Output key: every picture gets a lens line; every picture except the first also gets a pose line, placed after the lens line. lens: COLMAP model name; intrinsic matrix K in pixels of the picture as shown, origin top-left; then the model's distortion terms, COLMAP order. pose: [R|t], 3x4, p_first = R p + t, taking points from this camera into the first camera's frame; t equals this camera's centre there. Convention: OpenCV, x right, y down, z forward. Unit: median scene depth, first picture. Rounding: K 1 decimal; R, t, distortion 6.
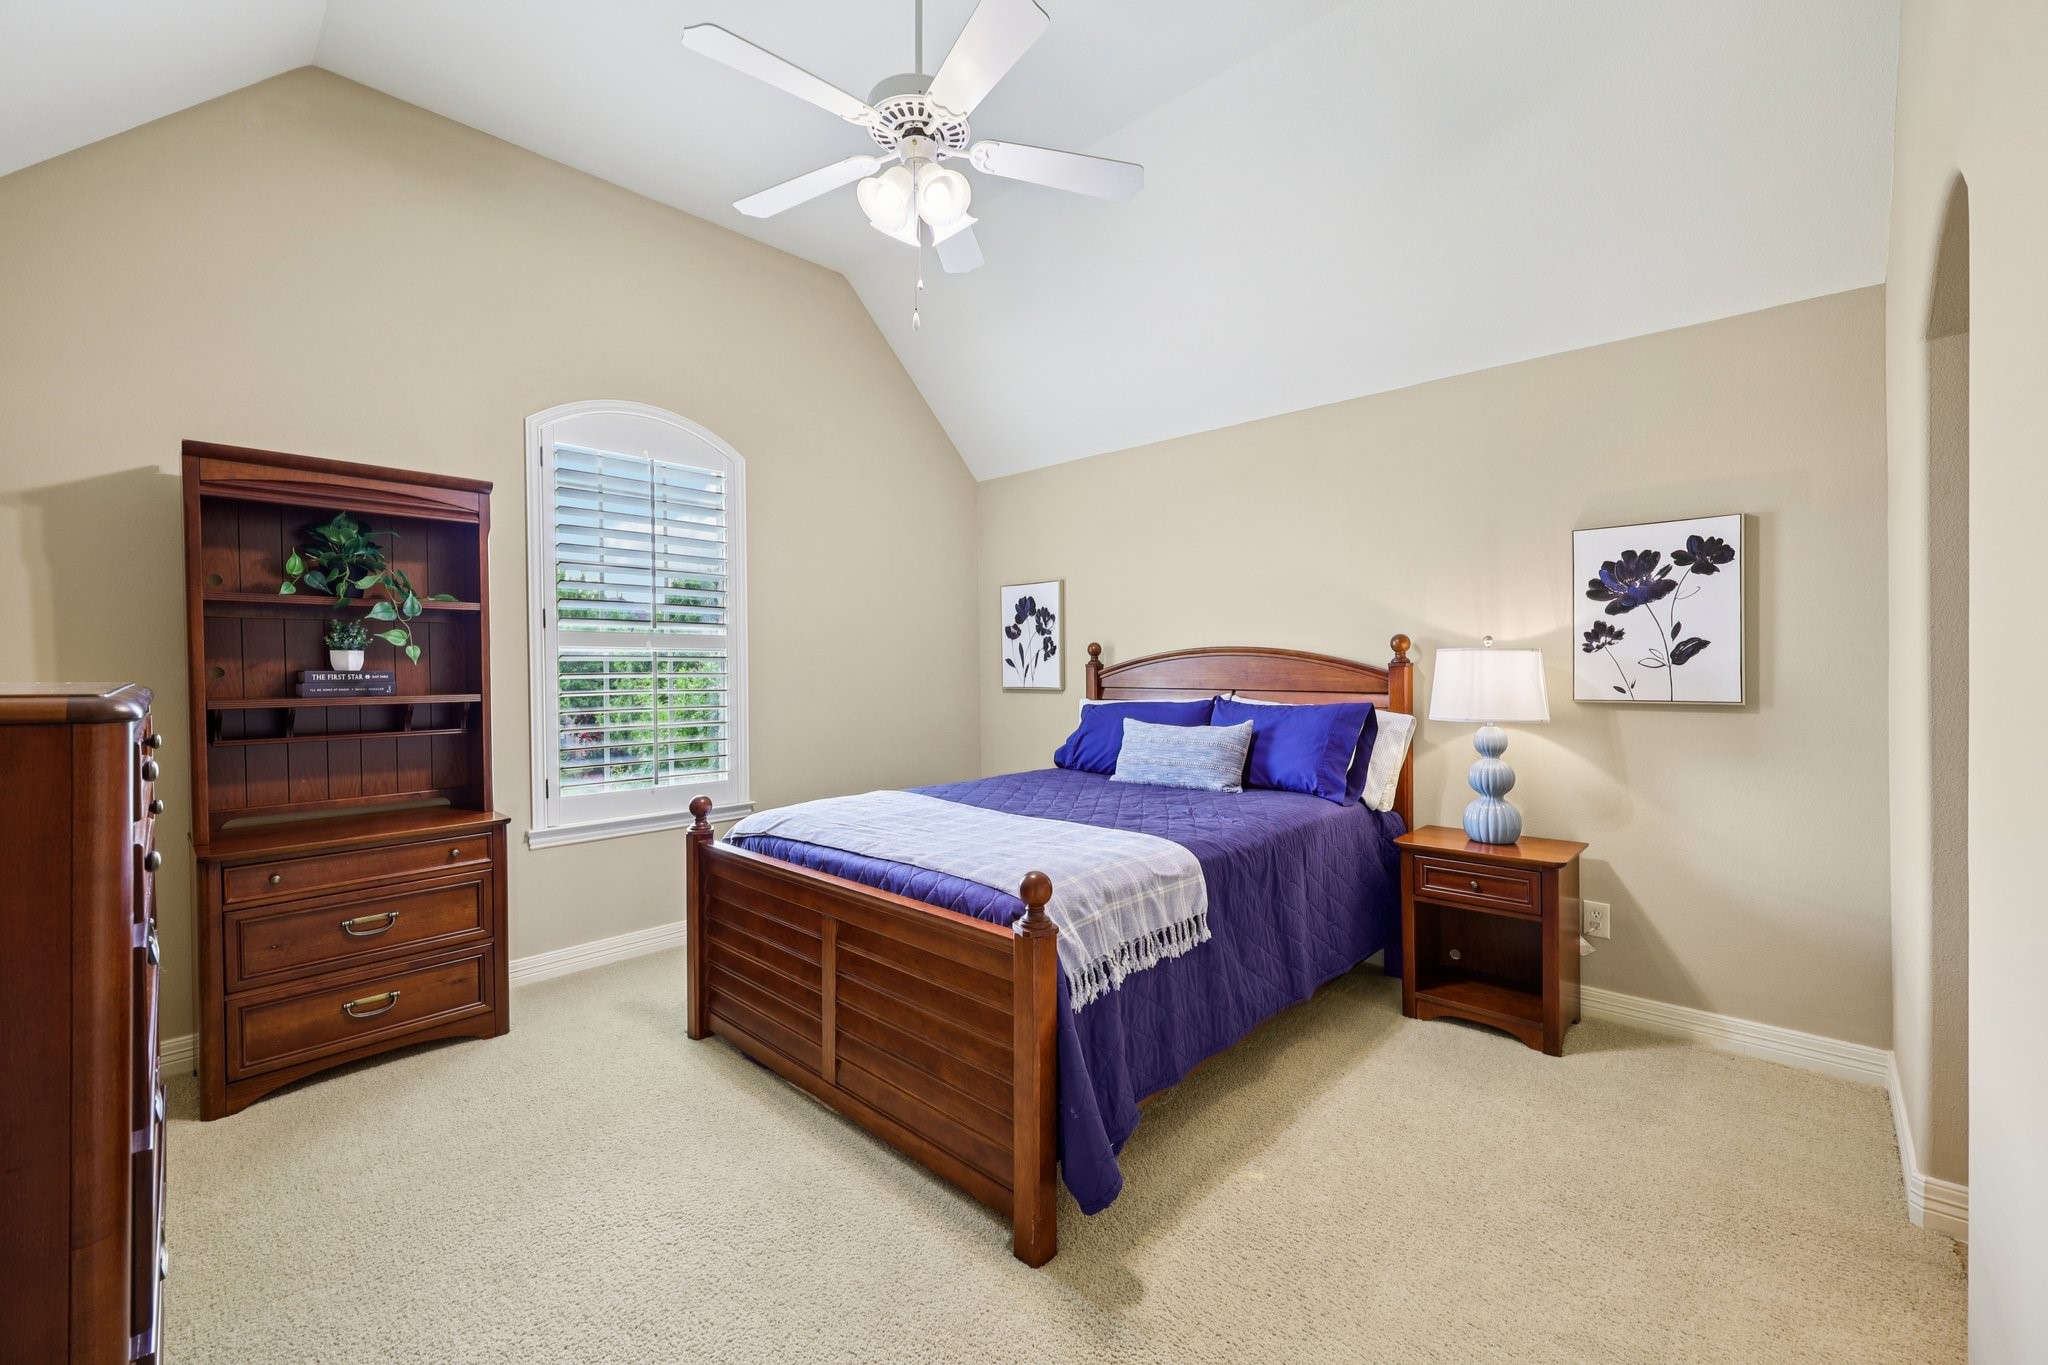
lens RADIAL K [[844.0, 0, 1024.6], [0, 844.0, 658.6], [0, 0, 1]] dist [0.001936, 0.000244]
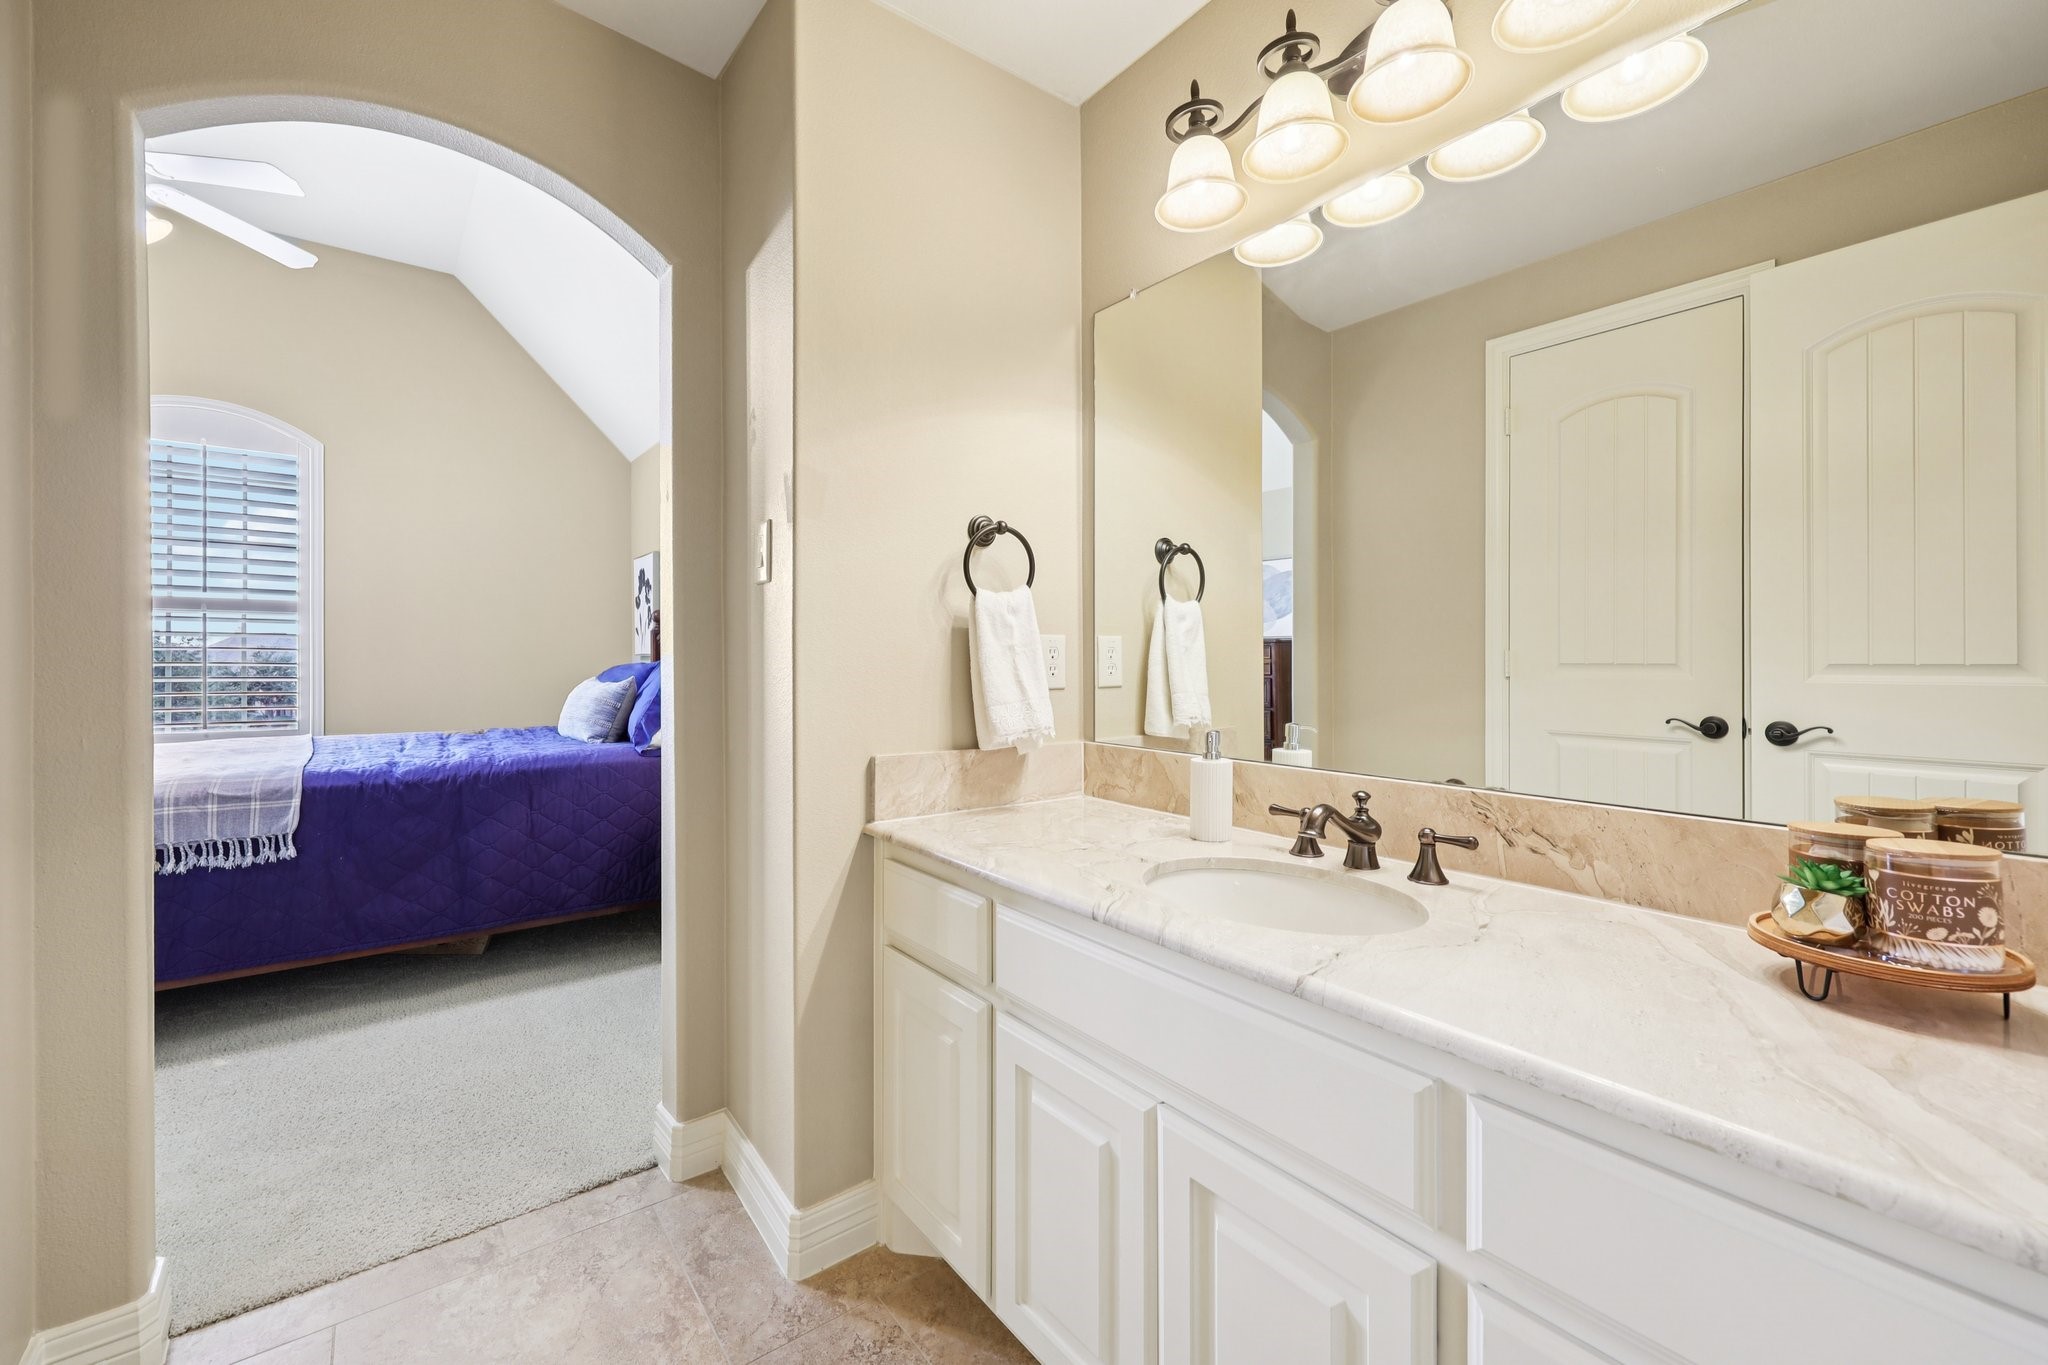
lens RADIAL K [[844.0, 0, 1024.6], [0, 844.0, 658.6], [0, 0, 1]] dist [0.001936, 0.000244]
pose [[0.986160, 0.007290, -0.165639, 1.182639], [-0.006213, 0.999956, 0.007017, 0.053702], [0.165683, -0.005891, 0.986161, 0.069738]]
